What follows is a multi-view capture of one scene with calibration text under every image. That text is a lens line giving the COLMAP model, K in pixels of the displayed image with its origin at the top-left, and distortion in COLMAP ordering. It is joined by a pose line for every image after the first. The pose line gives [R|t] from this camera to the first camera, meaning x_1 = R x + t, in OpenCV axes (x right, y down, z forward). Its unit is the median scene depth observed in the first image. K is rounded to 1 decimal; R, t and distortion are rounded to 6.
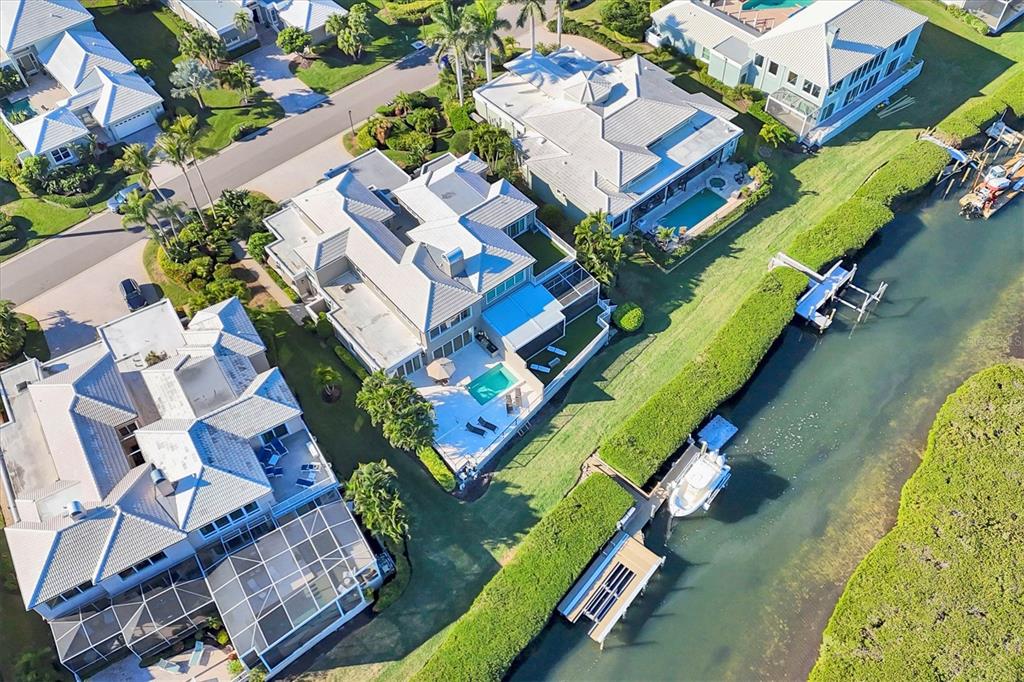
lens RADIAL K [[880.2, 0, 510.0], [0, 880.2, 346.2], [0, 0, 1]] dist [0.084885, -0.095608]
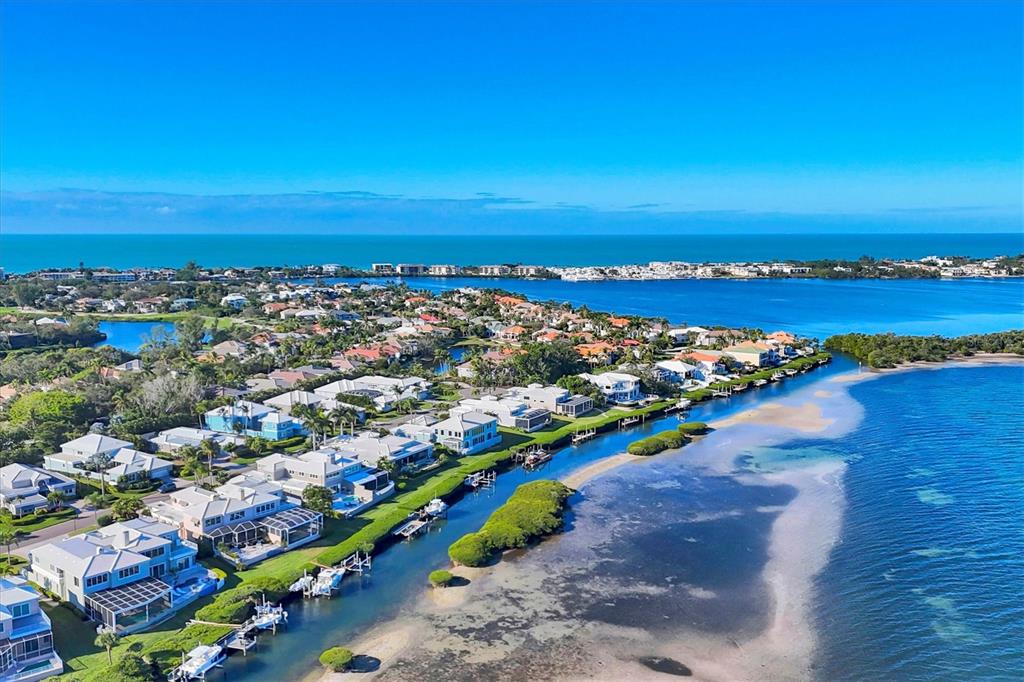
lens RADIAL K [[880.2, 0, 511.8], [0, 880.2, 336.7], [0, 0, 1]] dist [0.084885, -0.095608]
pose [[0.947579, -0.014907, 0.319174, -0.383159], [0.235214, 0.708633, -0.665217, 1.495036], [-0.216261, 0.705419, 0.674992, -1.133982]]
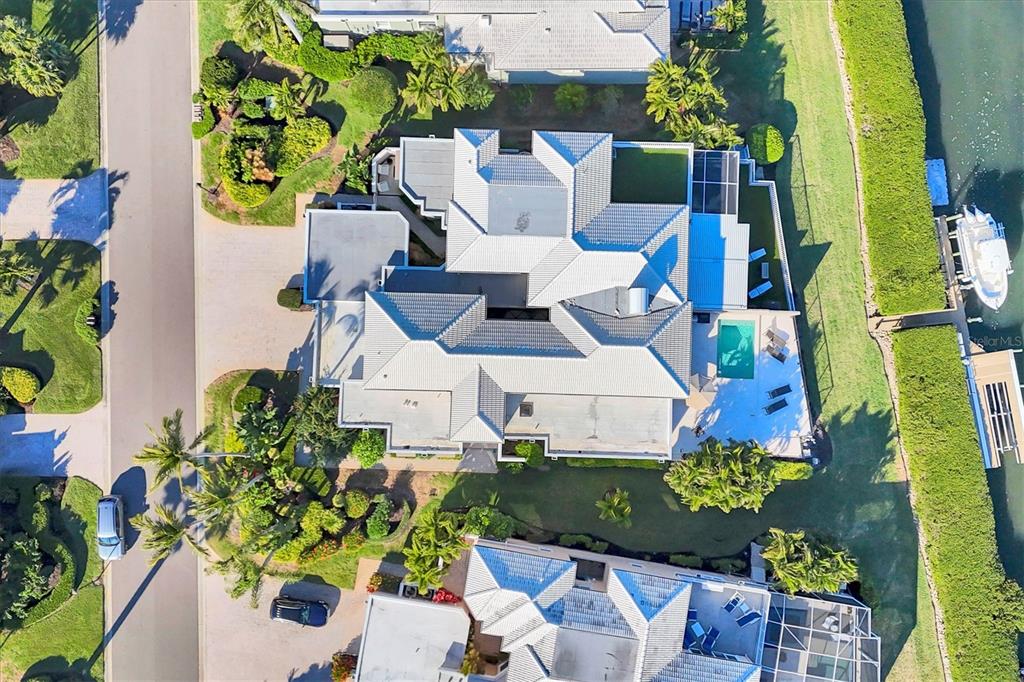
lens RADIAL K [[880.2, 0, 512.2], [0, 880.2, 340.1], [0, 0, 1]] dist [0.084885, -0.095608]
pose [[0.652775, -0.755754, 0.052163, -0.190798], [0.582752, 0.544955, 0.602846, -0.569764], [-0.484030, -0.363125, 0.796150, 0.443078]]
